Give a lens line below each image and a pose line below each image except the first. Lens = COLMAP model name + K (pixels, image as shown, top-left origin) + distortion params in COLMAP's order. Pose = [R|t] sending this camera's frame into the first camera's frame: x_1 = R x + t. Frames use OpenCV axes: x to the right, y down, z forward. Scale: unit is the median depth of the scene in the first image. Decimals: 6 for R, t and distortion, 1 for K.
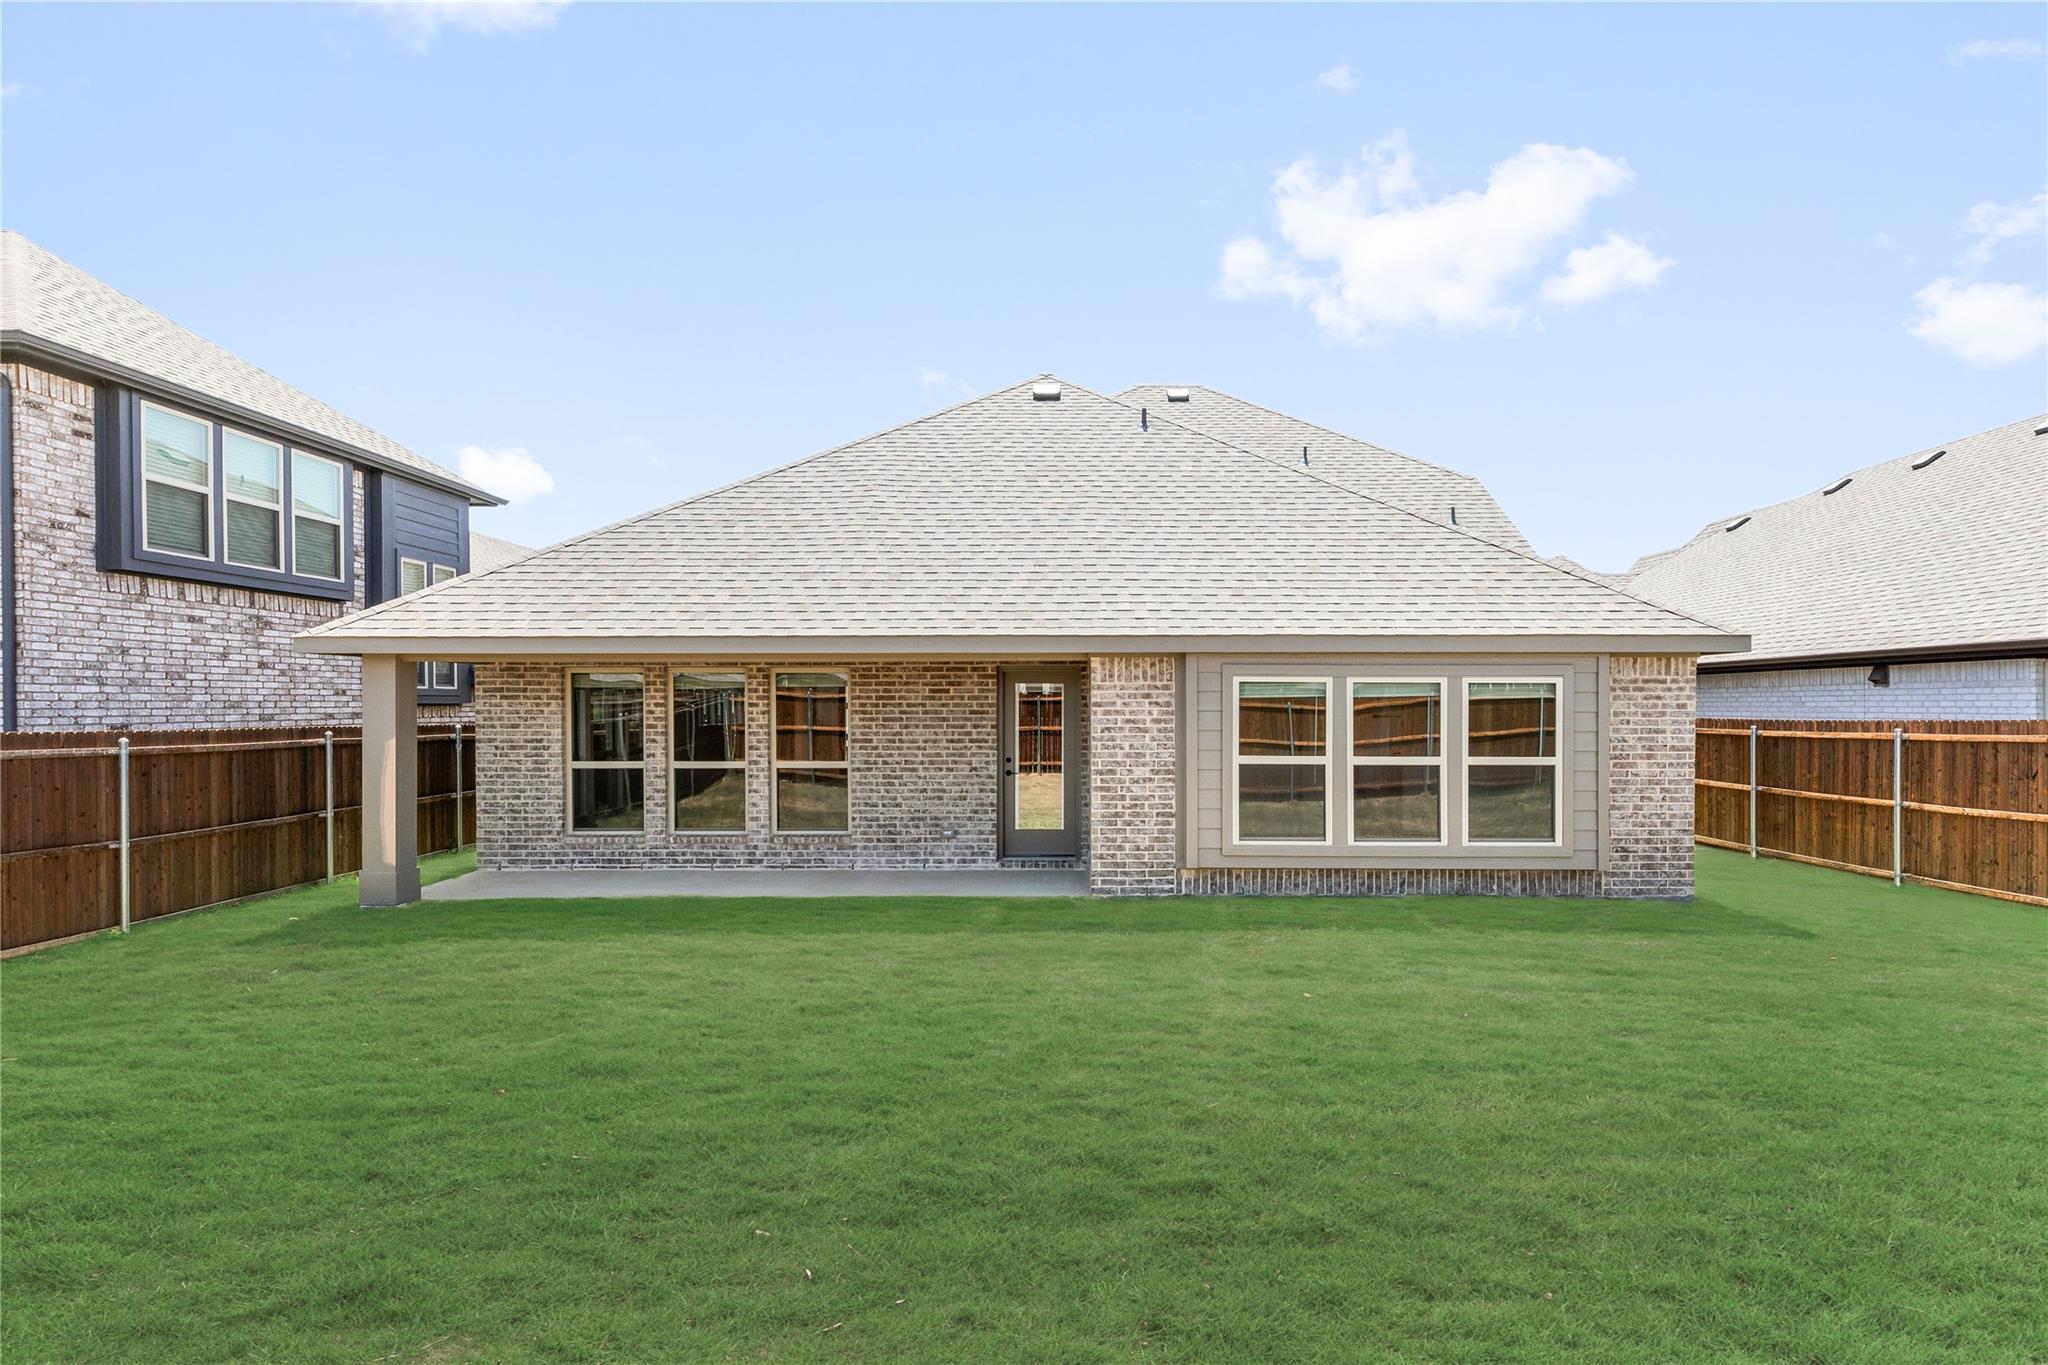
lens RADIAL K [[1063.0, 0, 1026.2], [0, 1063.0, 706.0], [0, 0, 1]] dist [0.004823, 0.000423]
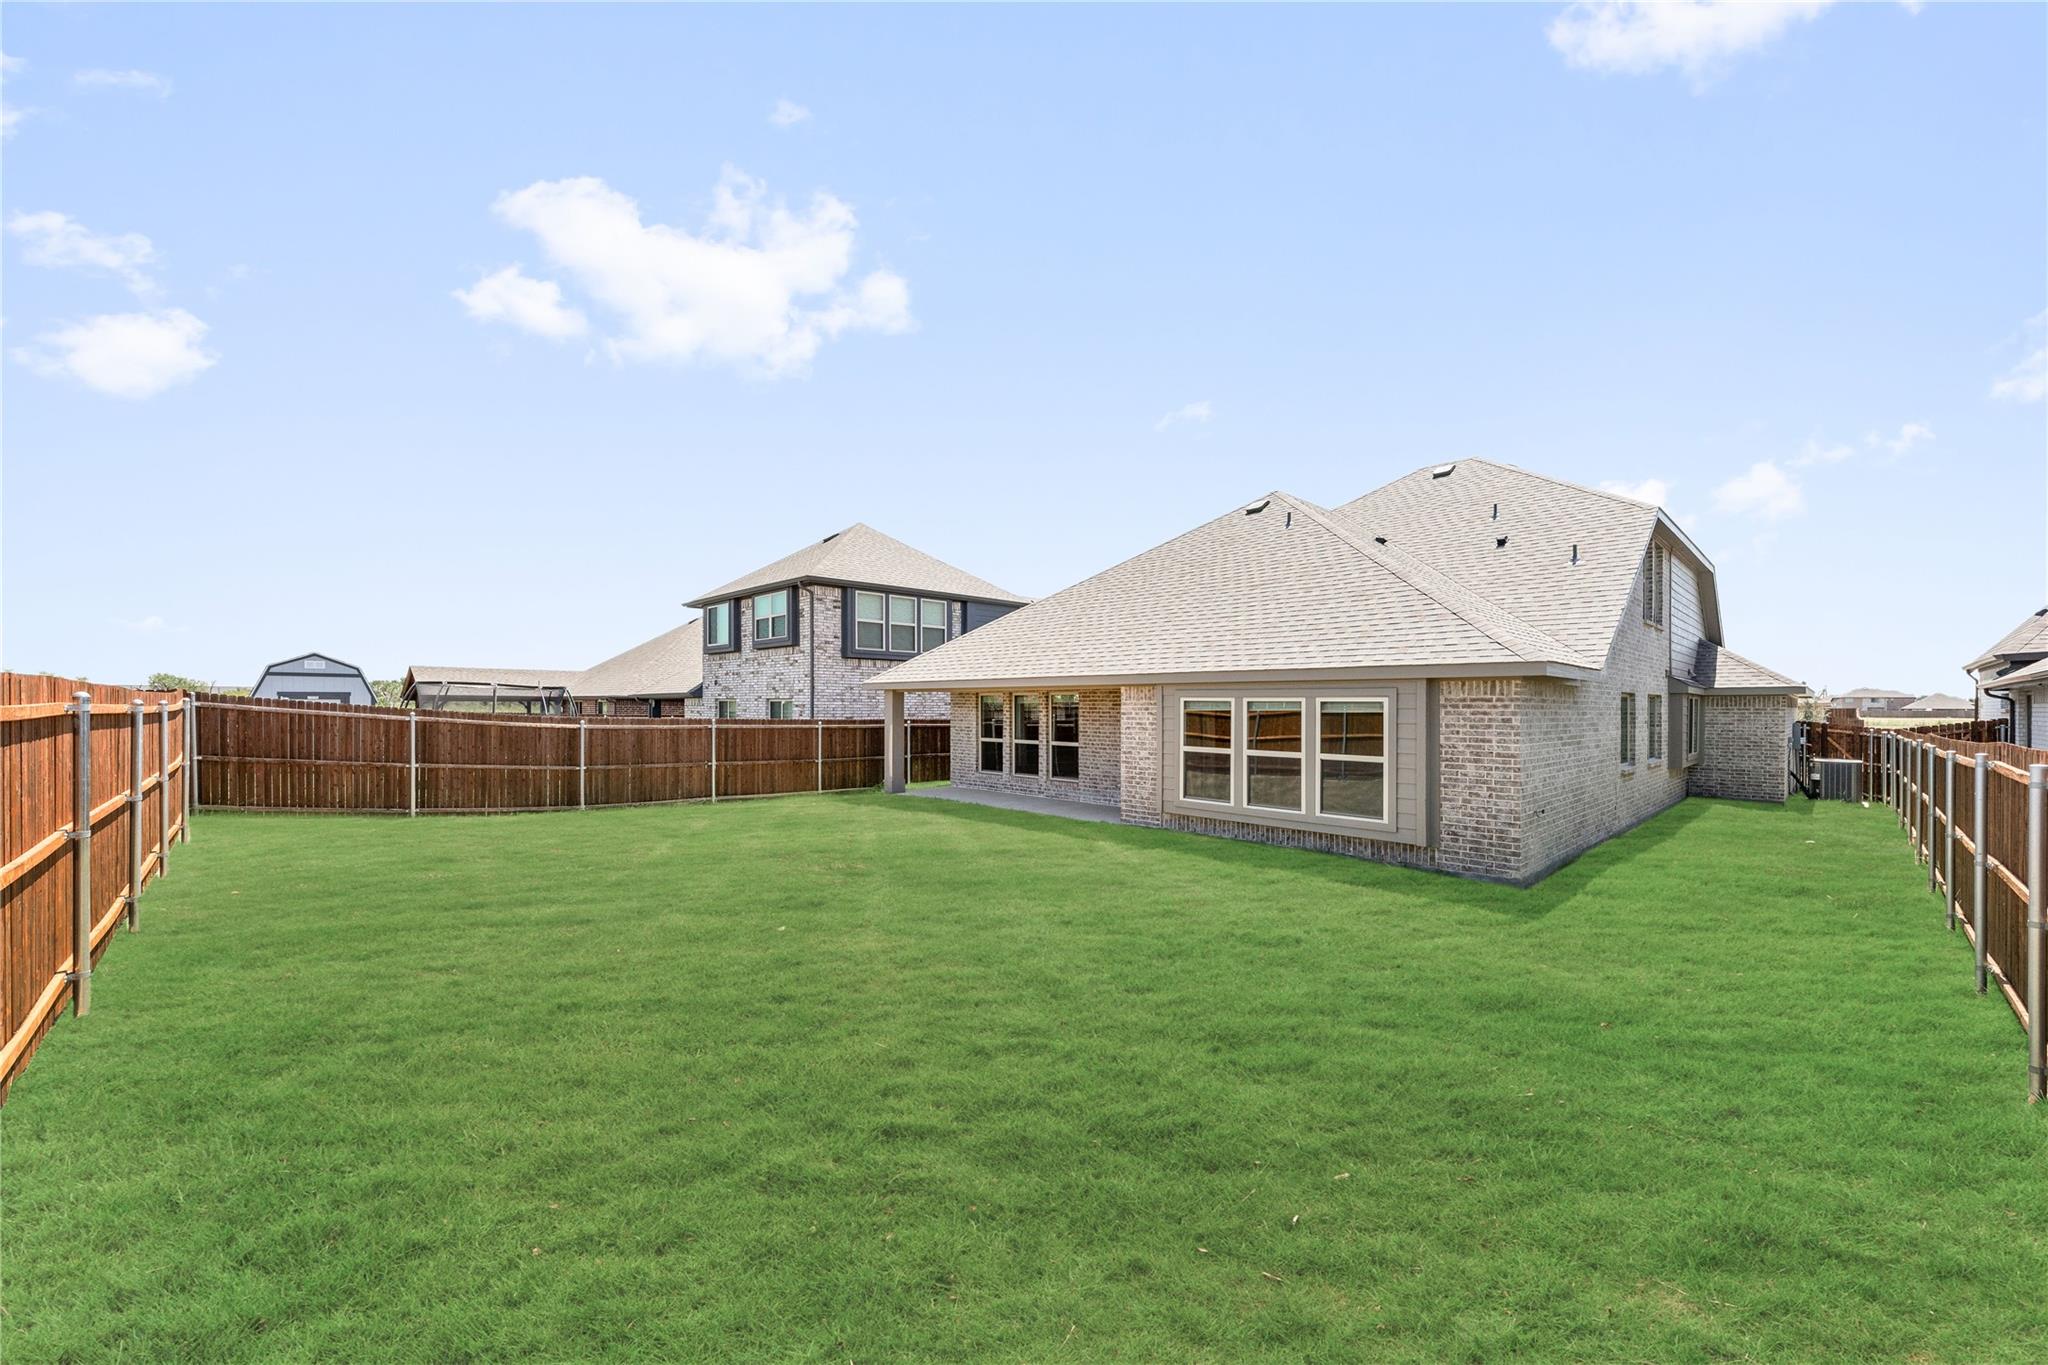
lens RADIAL K [[823.2, 0, 1023.7], [0, 823.2, 704.9], [0, 0, 1]] dist [0.000787, 0.000111]
pose [[0.676222, 0.003998, -0.736687, 0.934886], [-0.012983, 0.999895, -0.006491, -0.004536], [0.736583, 0.013954, 0.676203, -0.038001]]
